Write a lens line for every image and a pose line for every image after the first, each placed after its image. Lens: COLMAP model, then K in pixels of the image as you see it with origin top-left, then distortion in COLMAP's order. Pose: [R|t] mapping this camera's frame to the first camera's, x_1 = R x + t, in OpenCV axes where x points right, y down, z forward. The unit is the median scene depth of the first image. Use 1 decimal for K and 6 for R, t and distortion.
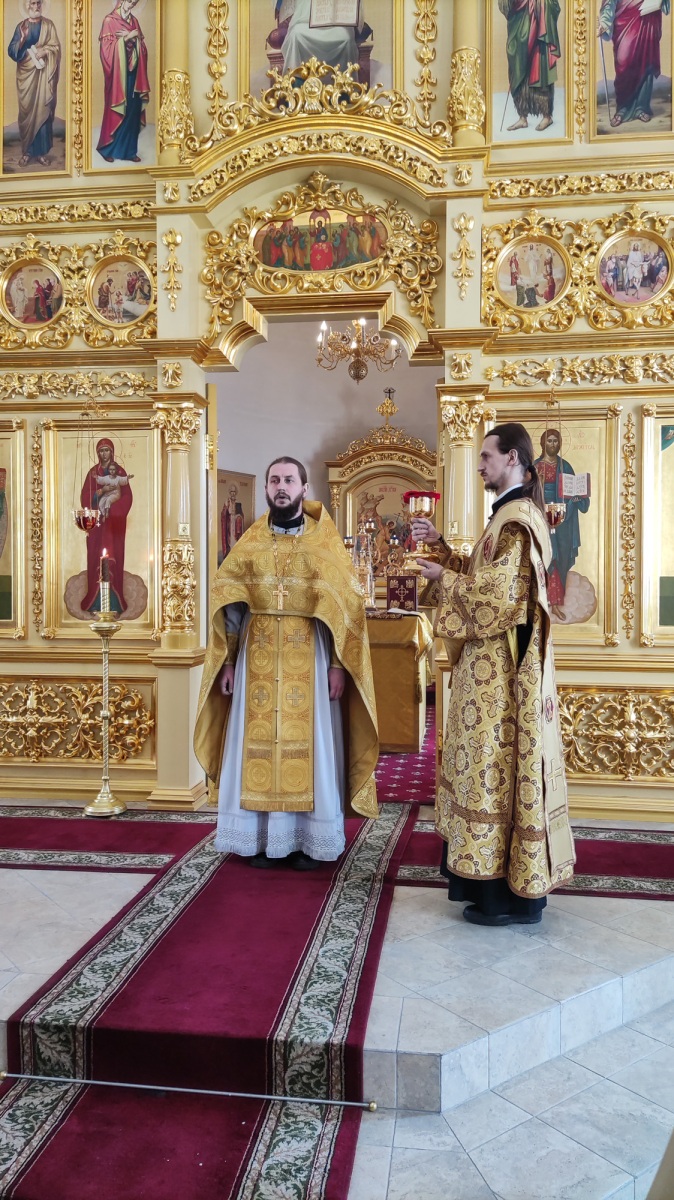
lens RADIAL K [[876.7, 0, 338.9], [0, 876.7, 592.1], [0, 0, 1]] dist [0.081803, -0.111202]
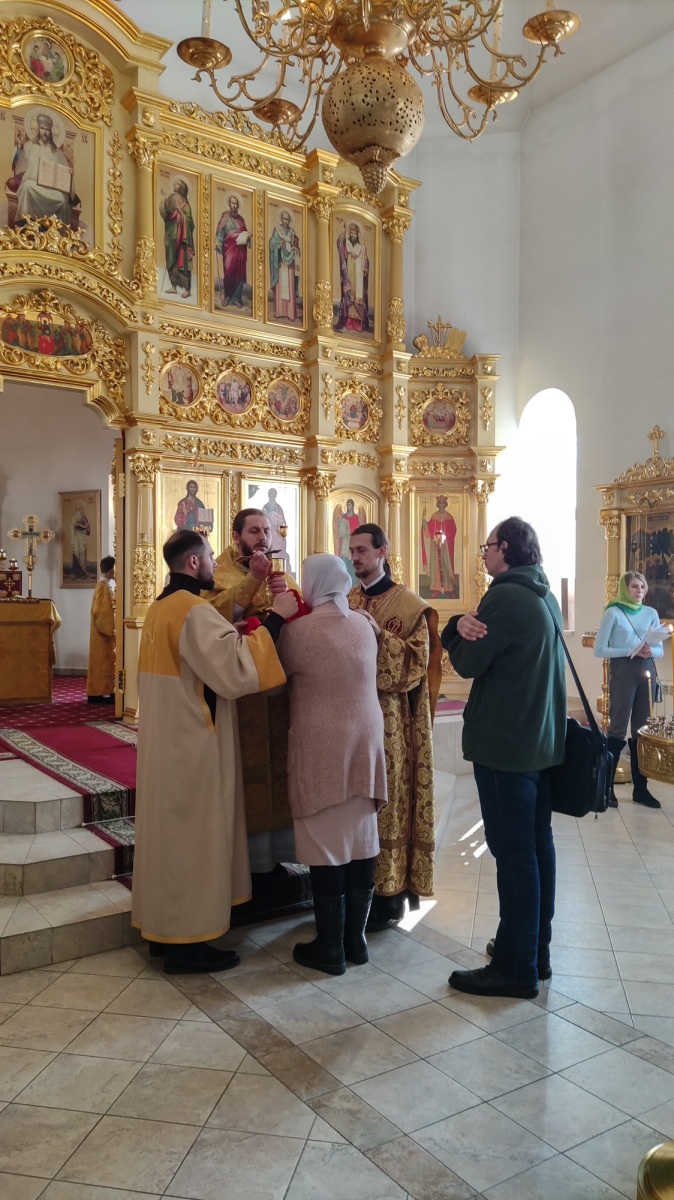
lens RADIAL K [[876.7, 0, 331.7], [0, 876.7, 587.4], [0, 0, 1]] dist [0.081803, -0.111202]
pose [[0.749437, 0.005339, 0.662054, -0.638662], [0.007828, 0.999826, -0.016925, 0.043711], [-0.662030, 0.017867, 0.749265, -0.388331]]
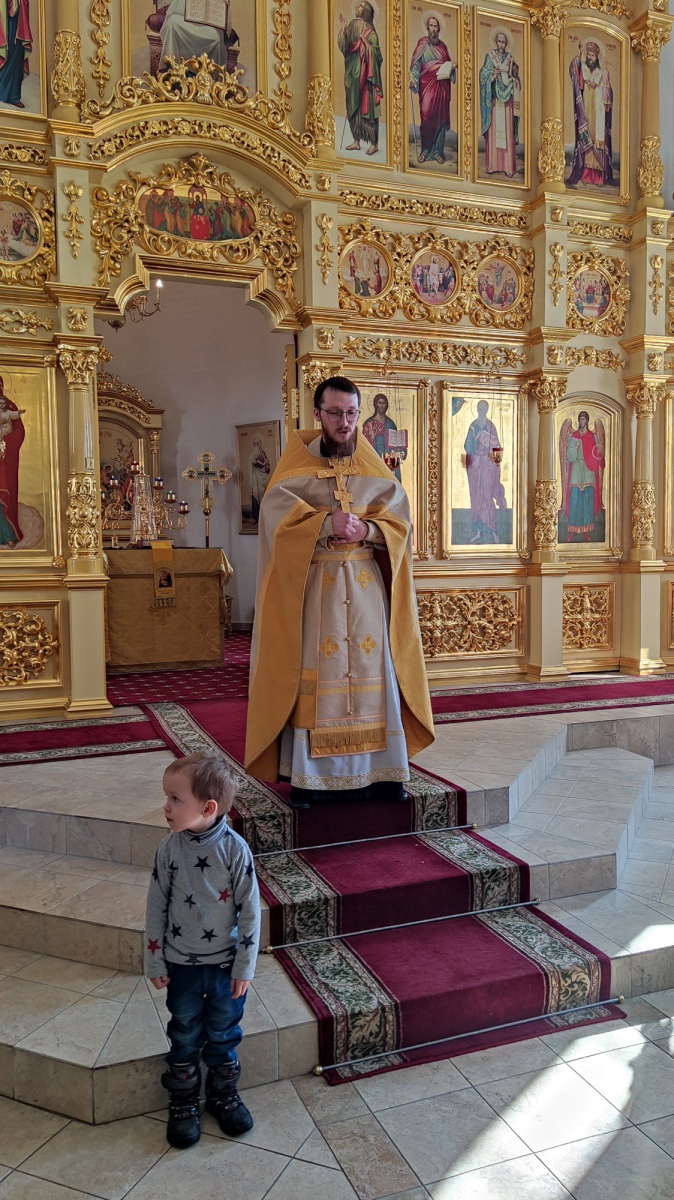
lens RADIAL K [[876.7, 0, 325.9], [0, 876.7, 606.5], [0, 0, 1]] dist [0.081803, -0.111202]
pose [[0.879581, -0.047916, 0.473330, -0.454936], [0.019919, 0.997752, 0.063989, 0.042102], [-0.475332, -0.046855, 0.878558, -0.115126]]
